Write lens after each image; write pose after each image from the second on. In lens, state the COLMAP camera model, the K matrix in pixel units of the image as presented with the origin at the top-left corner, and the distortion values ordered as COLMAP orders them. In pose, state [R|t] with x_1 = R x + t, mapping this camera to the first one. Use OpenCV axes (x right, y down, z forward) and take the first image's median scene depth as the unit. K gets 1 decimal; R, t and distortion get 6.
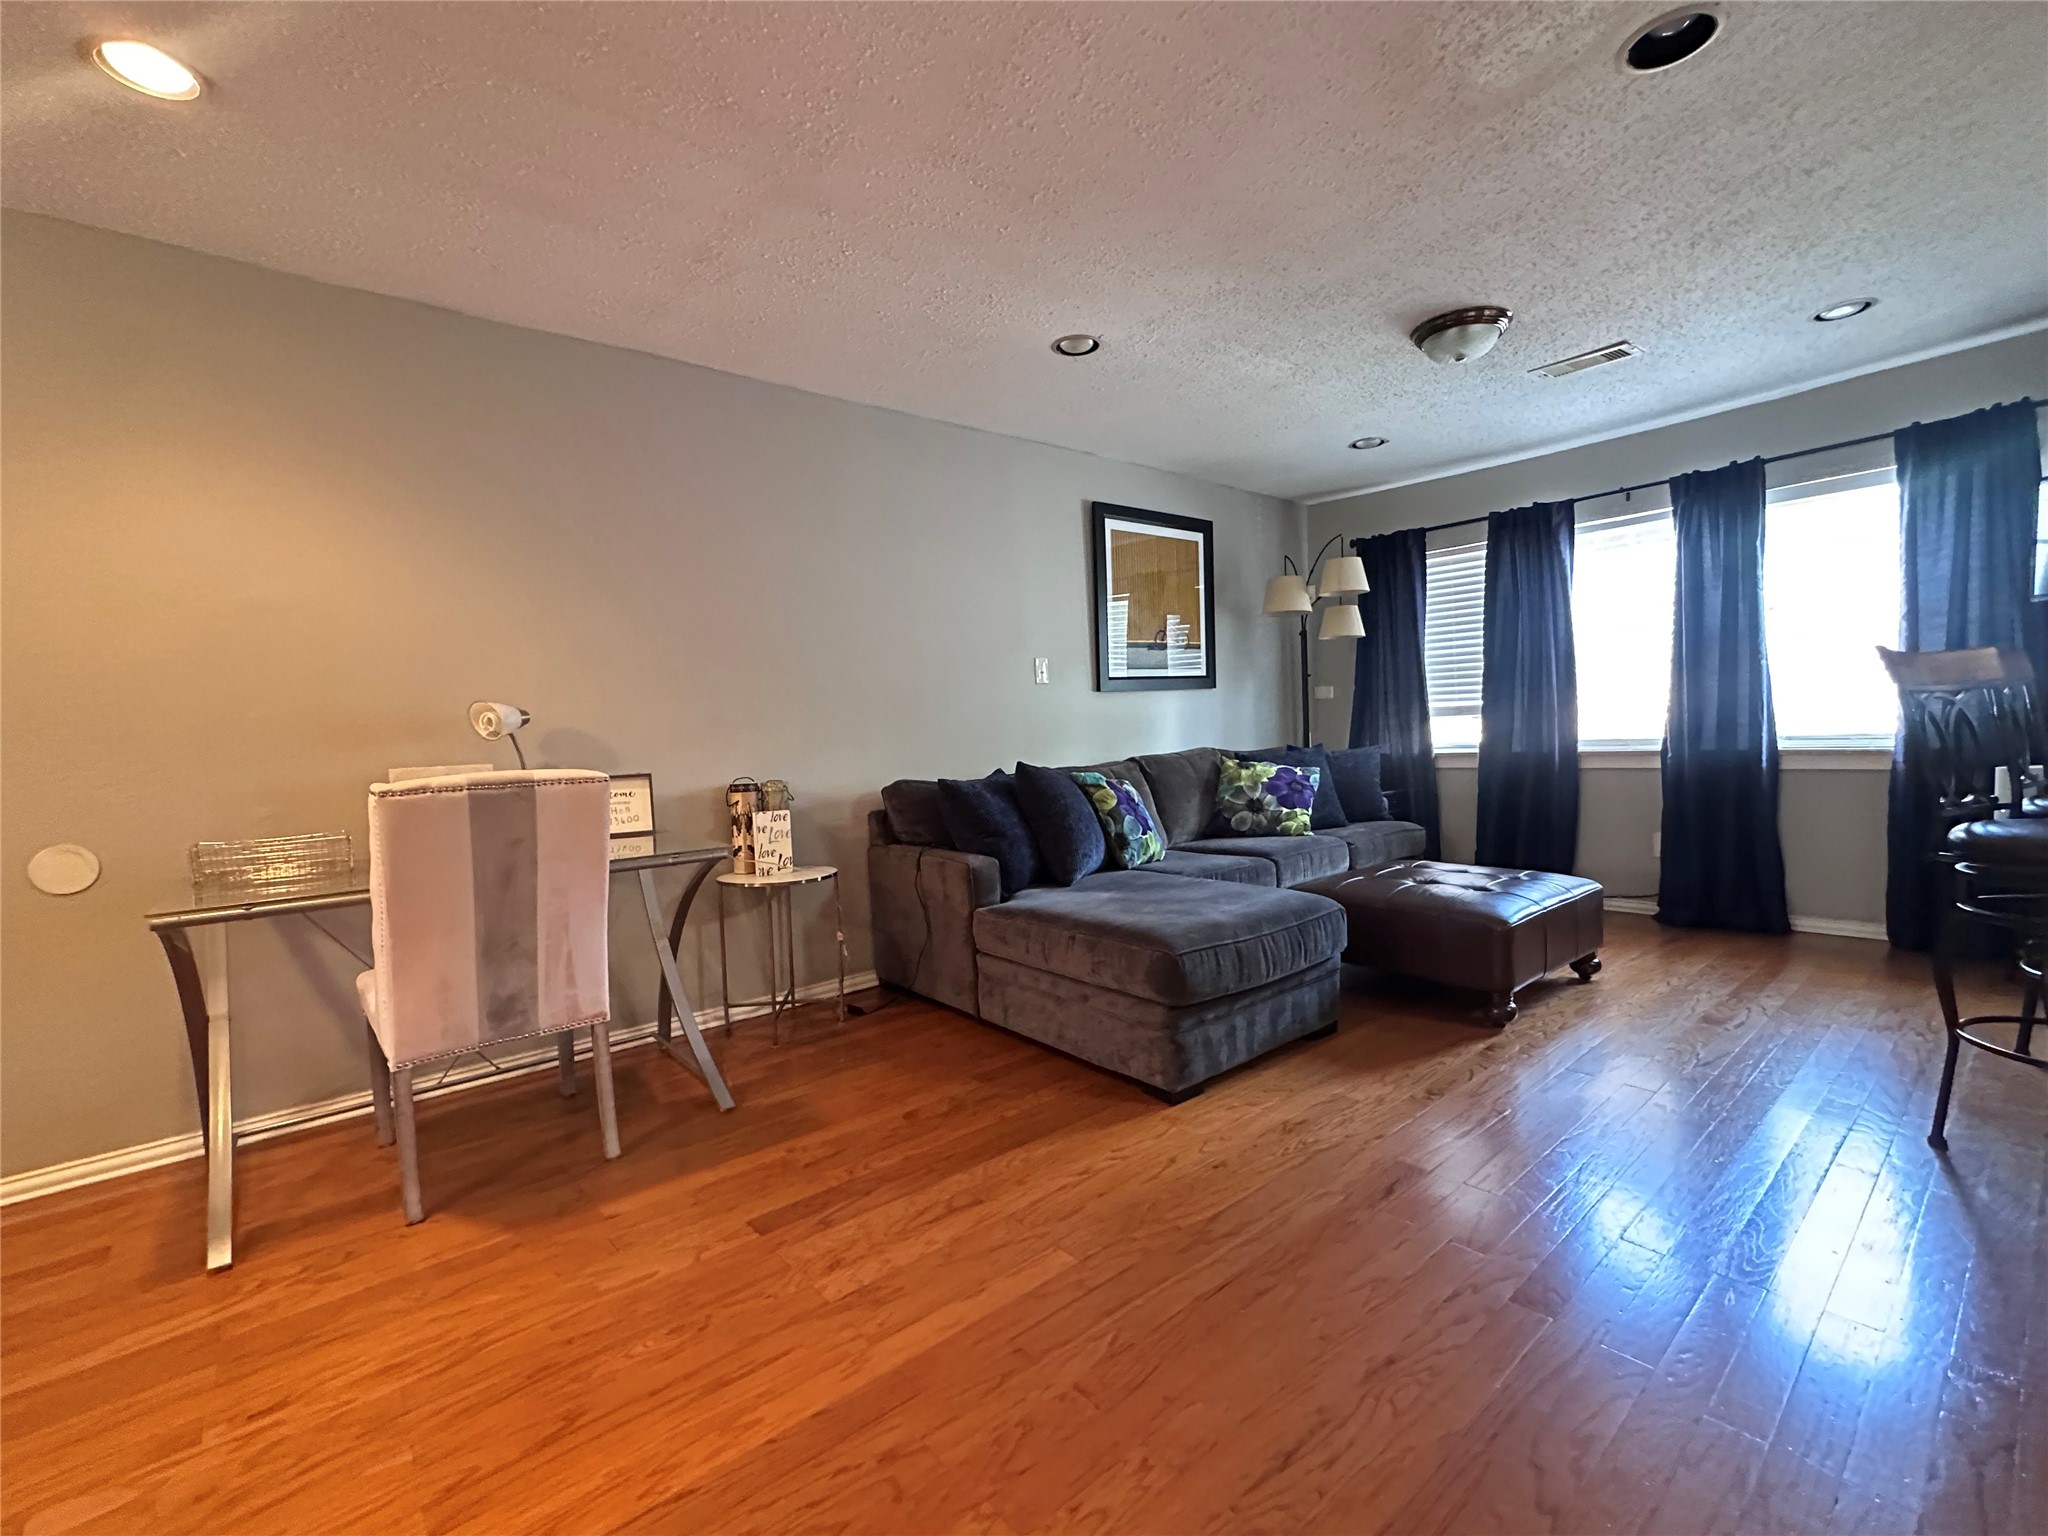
lens RADIAL K [[881.0, 0, 1021.8], [0, 881.0, 768.8], [0, 0, 1]] dist [0.001140, 0.000268]
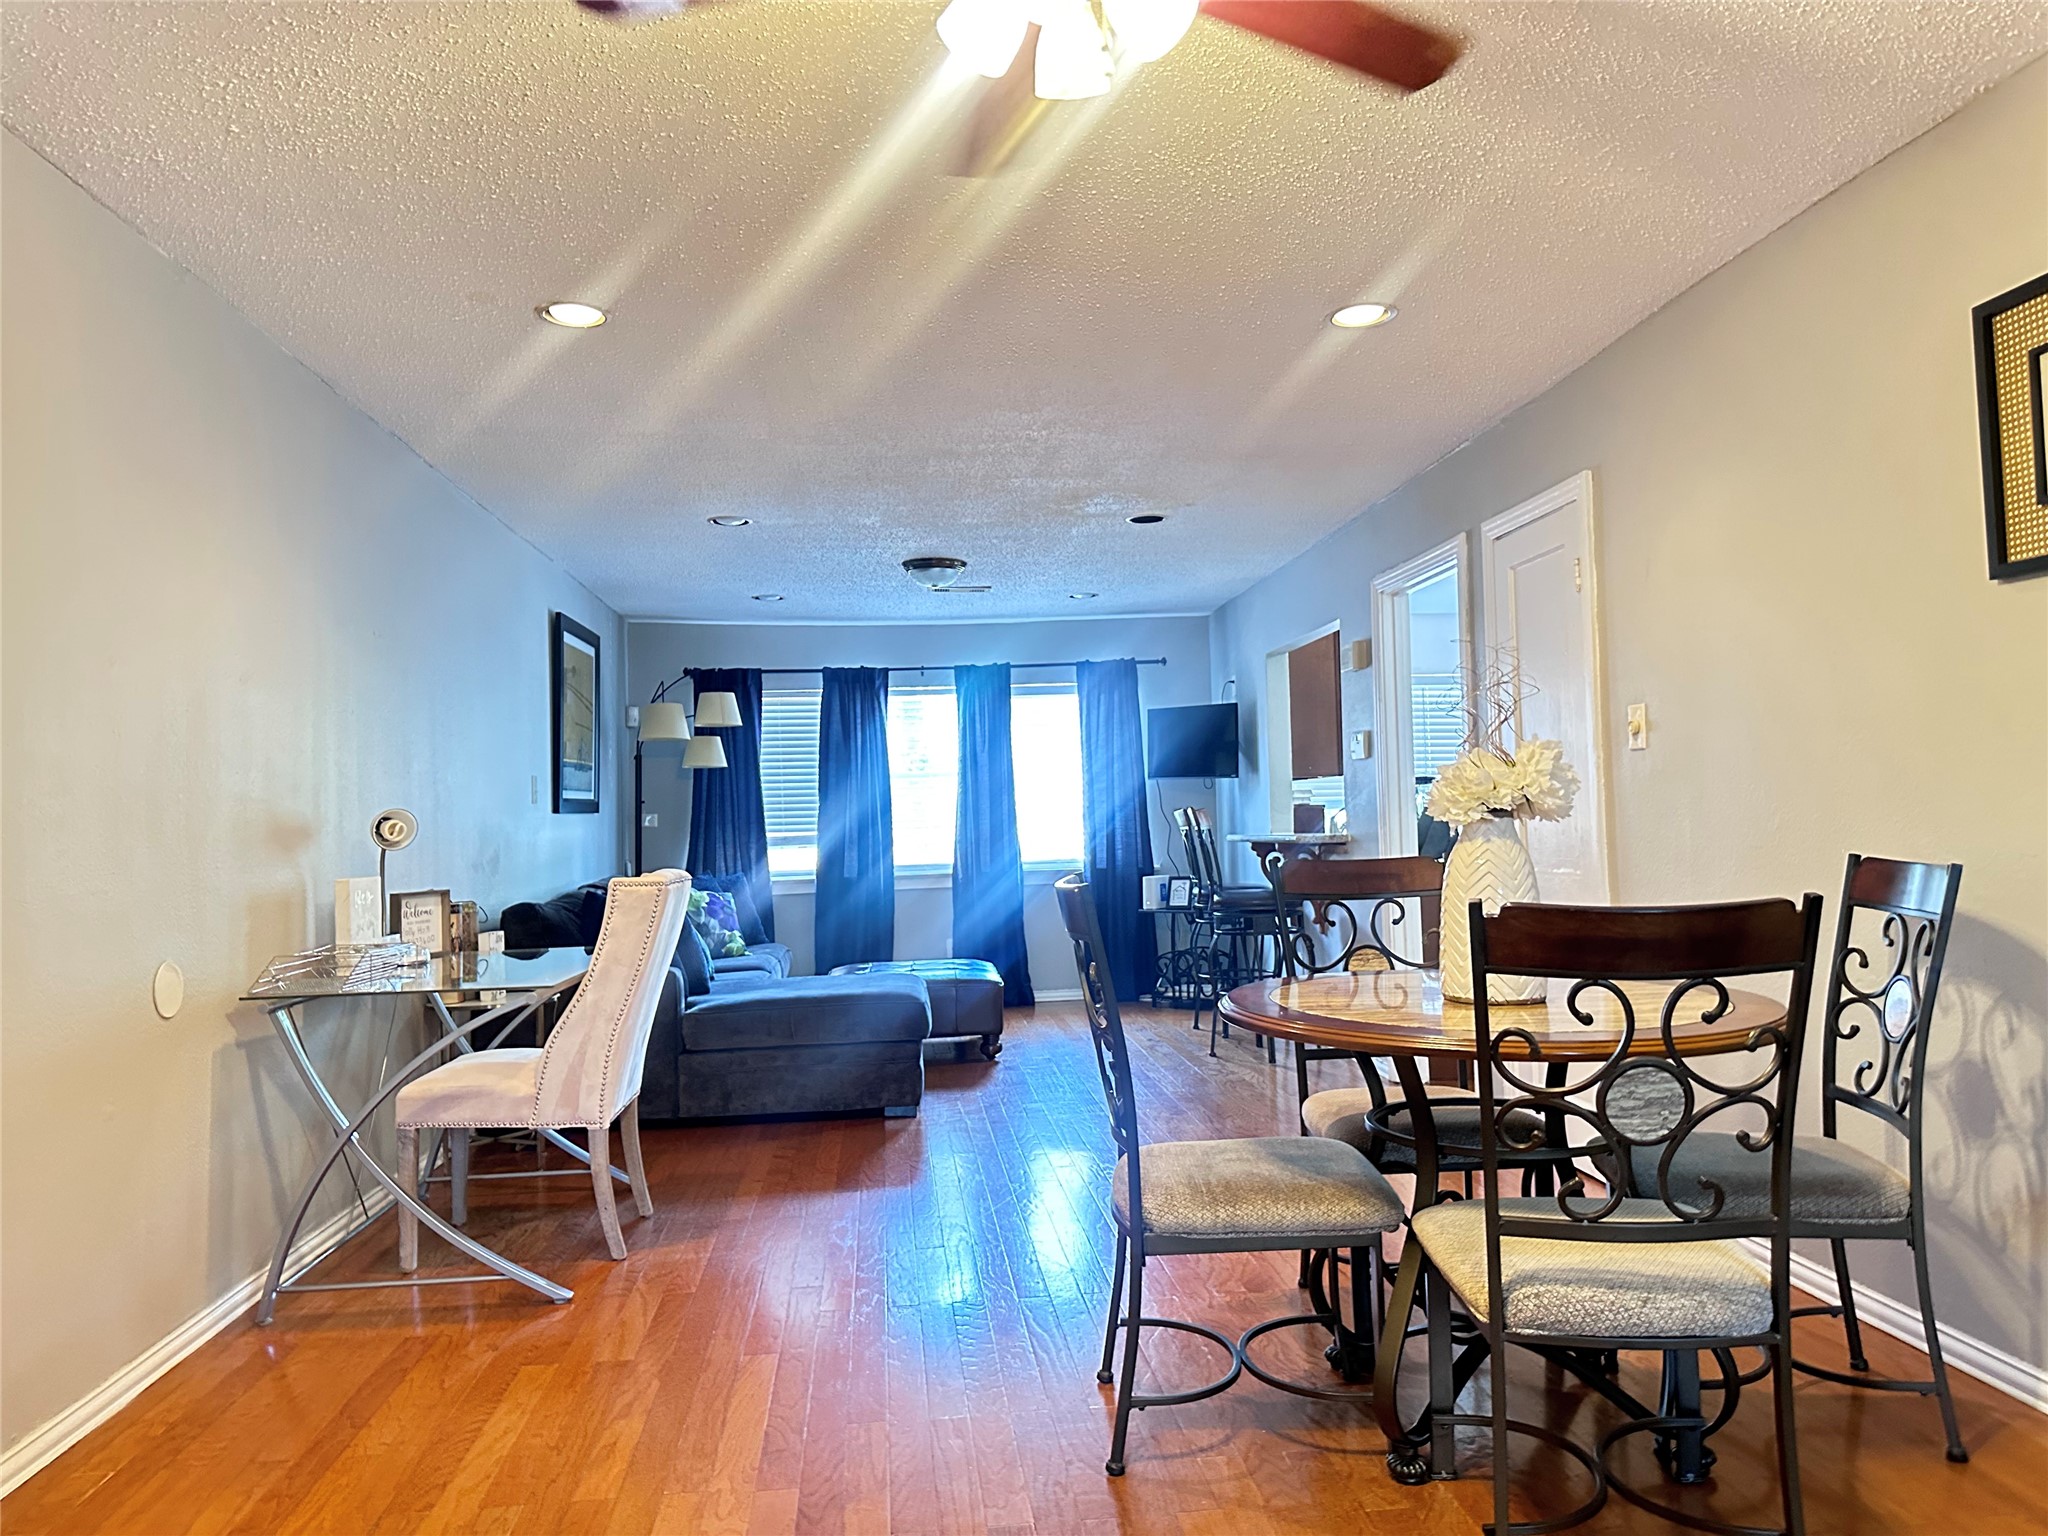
lens RADIAL K [[1500.8, 0, 1023.6], [0, 1500.8, 762.0], [0, 0, 1]] dist [0.119051, -0.014776]
pose [[0.565106, 0.058674, 0.822929, -0.955372], [0.045684, 0.993712, -0.102221, 0.042852], [-0.823752, 0.095361, 0.558872, -0.296211]]
